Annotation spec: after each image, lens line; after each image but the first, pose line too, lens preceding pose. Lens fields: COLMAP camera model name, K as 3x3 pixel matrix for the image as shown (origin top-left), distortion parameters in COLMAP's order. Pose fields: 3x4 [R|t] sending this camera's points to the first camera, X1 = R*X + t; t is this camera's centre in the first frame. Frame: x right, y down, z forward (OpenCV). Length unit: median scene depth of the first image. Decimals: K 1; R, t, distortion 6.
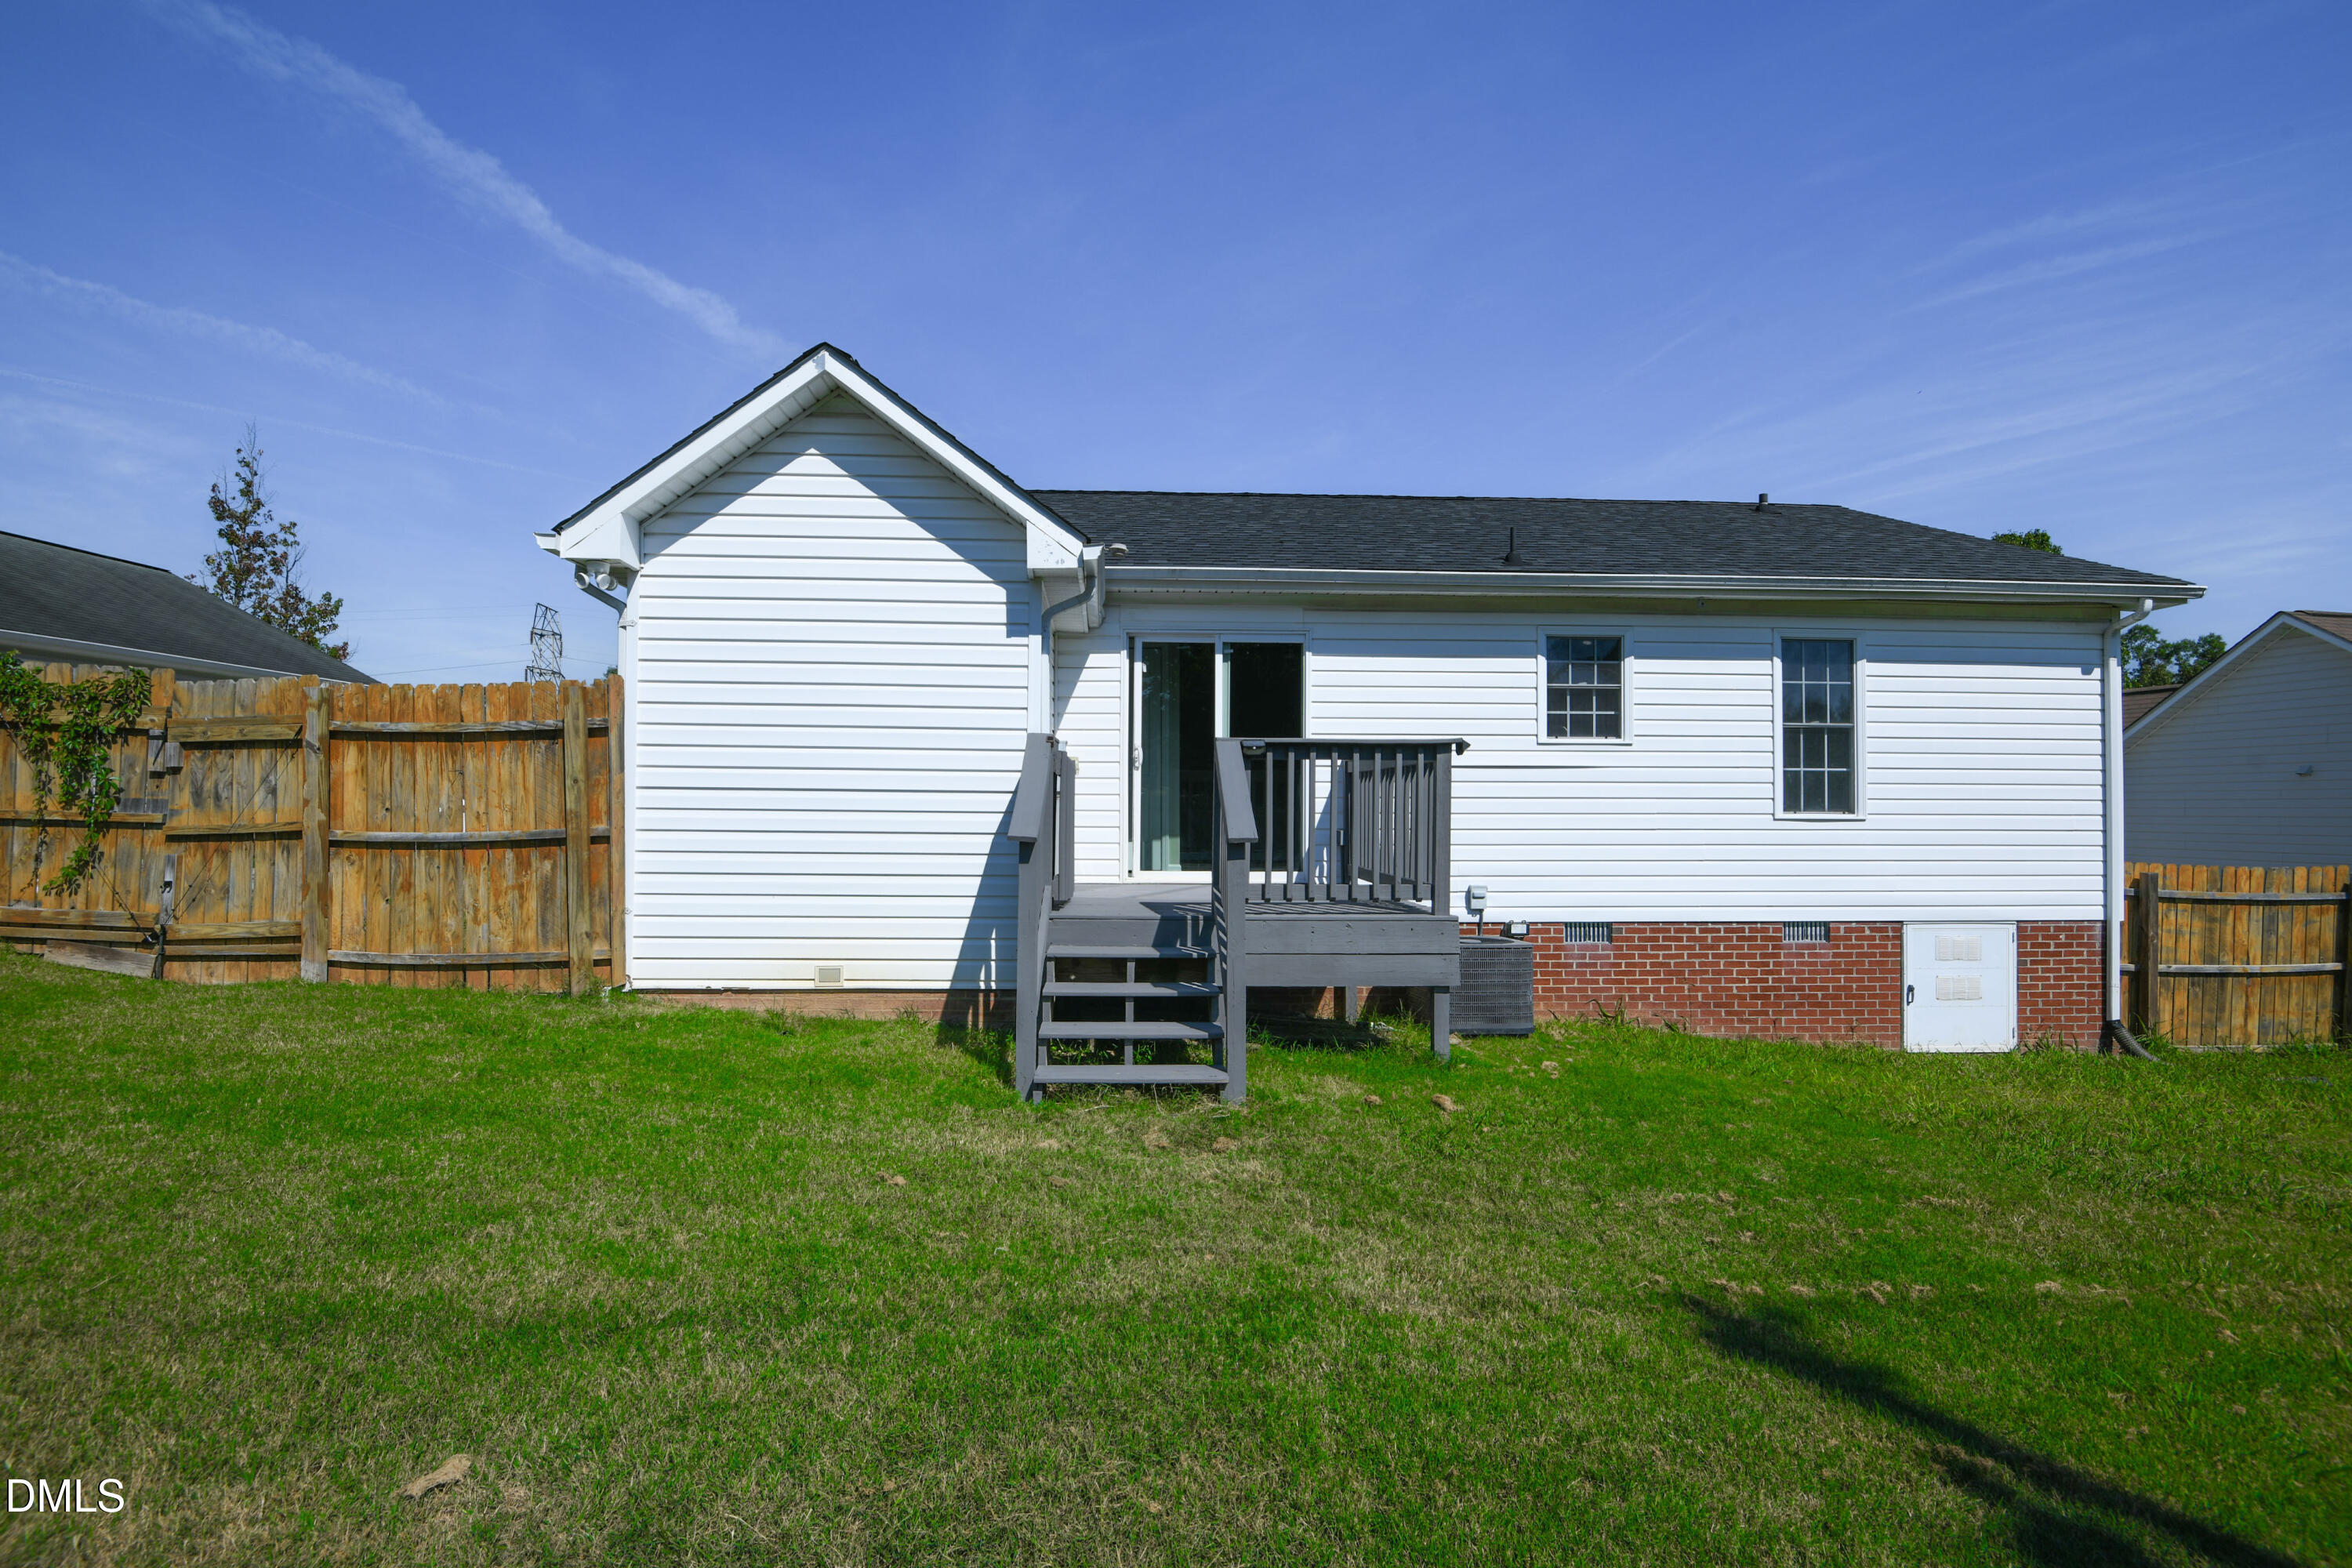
lens RADIAL K [[1083.1, 0, 1157.0], [0, 1083.1, 792.9], [0, 0, 1]] dist [-0.014873, -0.007969]
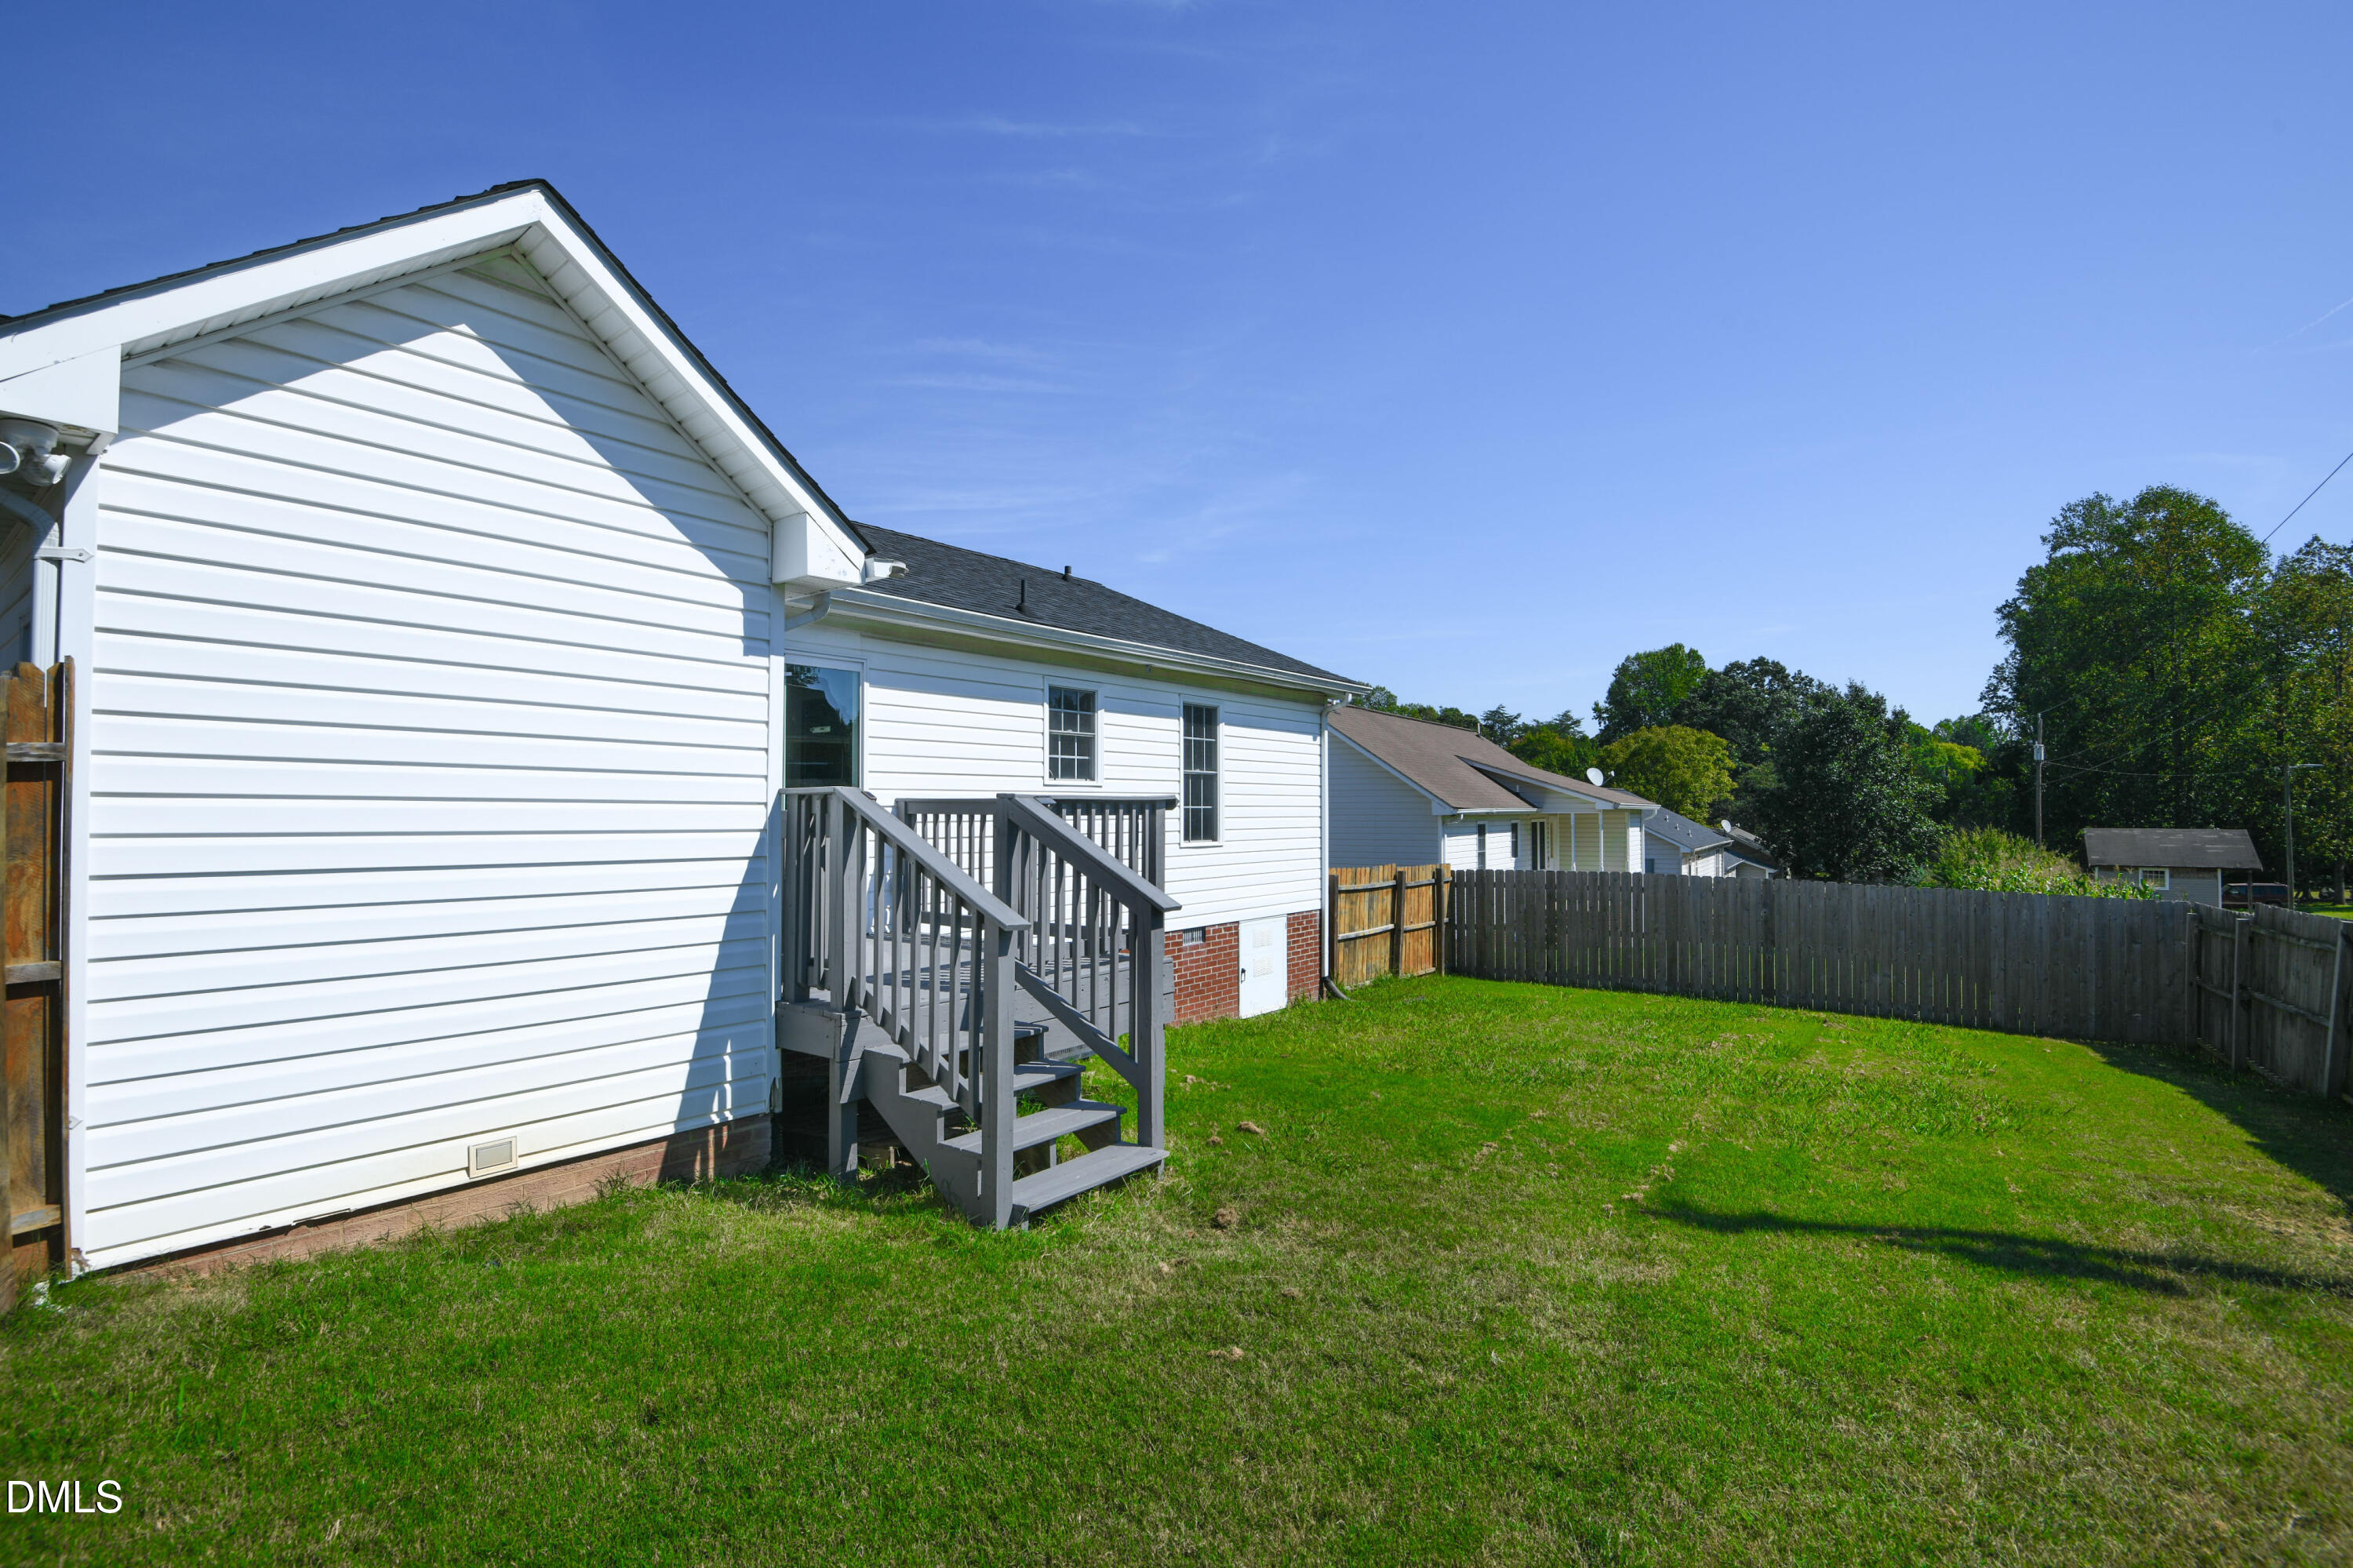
lens RADIAL K [[1083.6, 0, 1162.1], [0, 1083.6, 792.4], [0, 0, 1]] dist [-0.014873, -0.007969]
pose [[0.641549, 0.006199, 0.767057, -0.398496], [-0.004871, 0.999980, -0.004006, -0.033947], [-0.767066, -0.001166, 0.641567, 0.213531]]
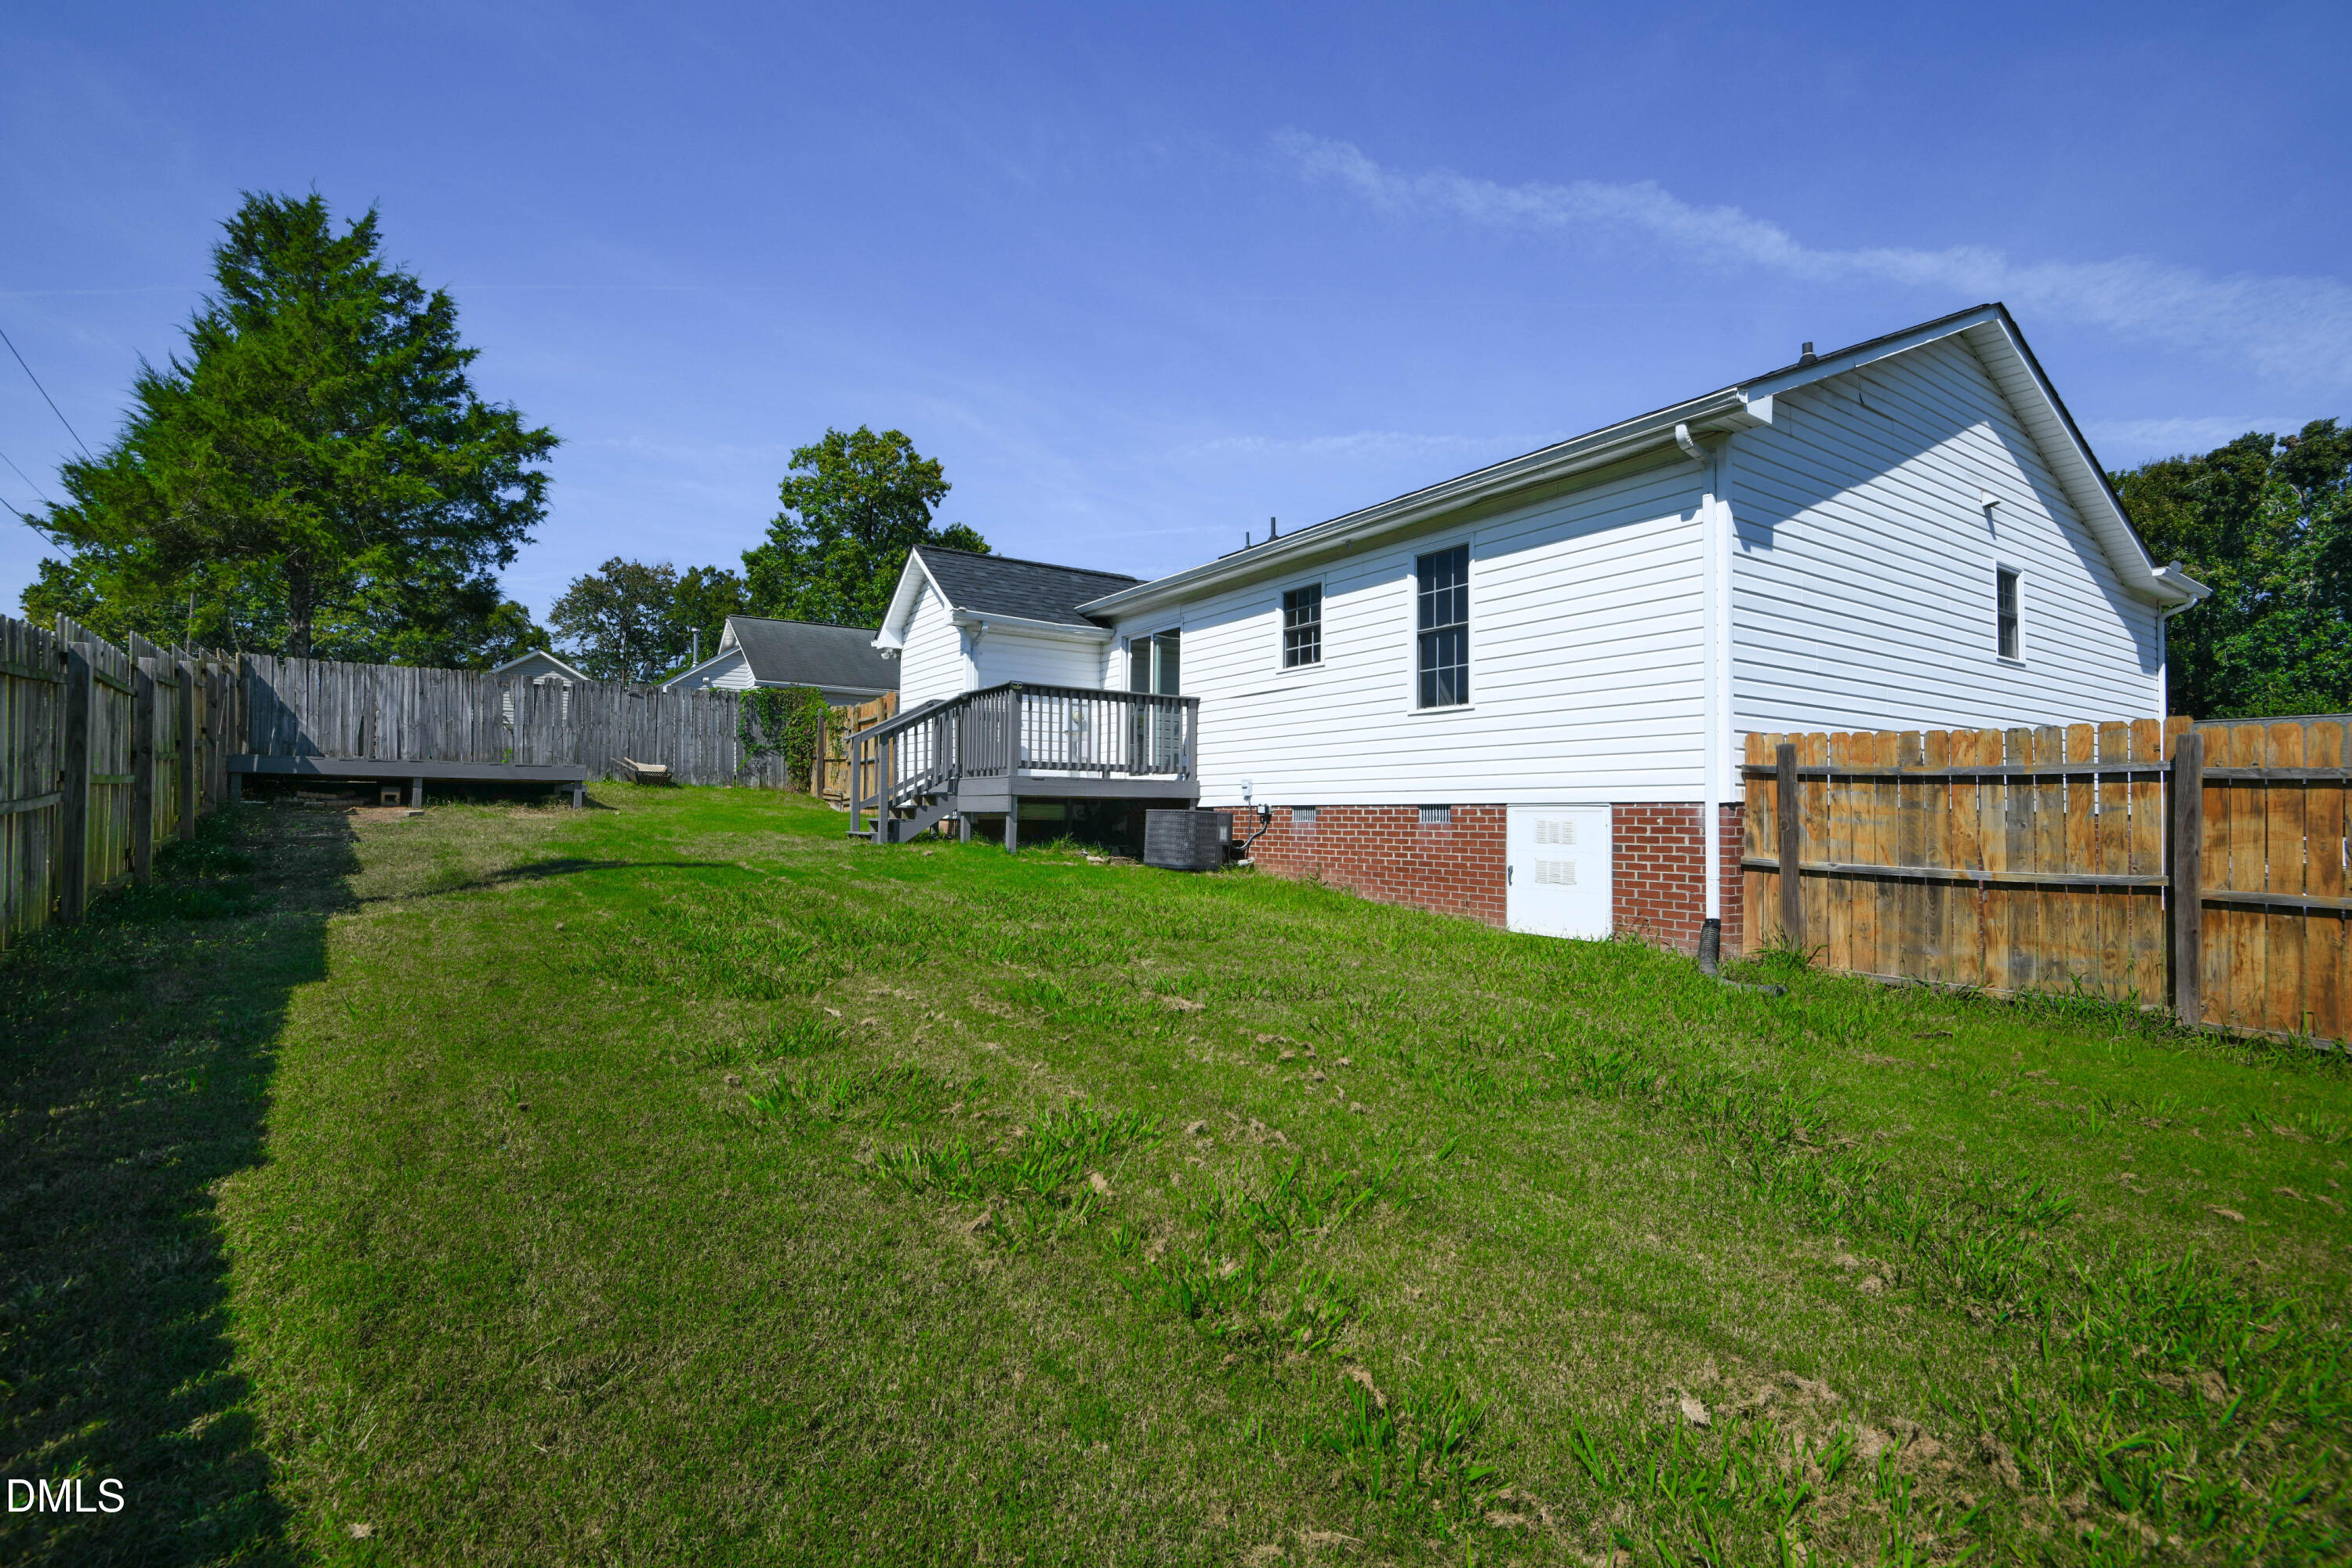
lens RADIAL K [[1083.1, 0, 1168.0], [0, 1083.1, 786.9], [0, 0, 1]] dist [-0.014873, -0.007969]
pose [[0.517766, -0.025725, -0.855135, 1.423269], [0.005100, 0.999623, -0.026983, 0.130412], [0.855507, 0.009610, 0.517702, 0.183813]]
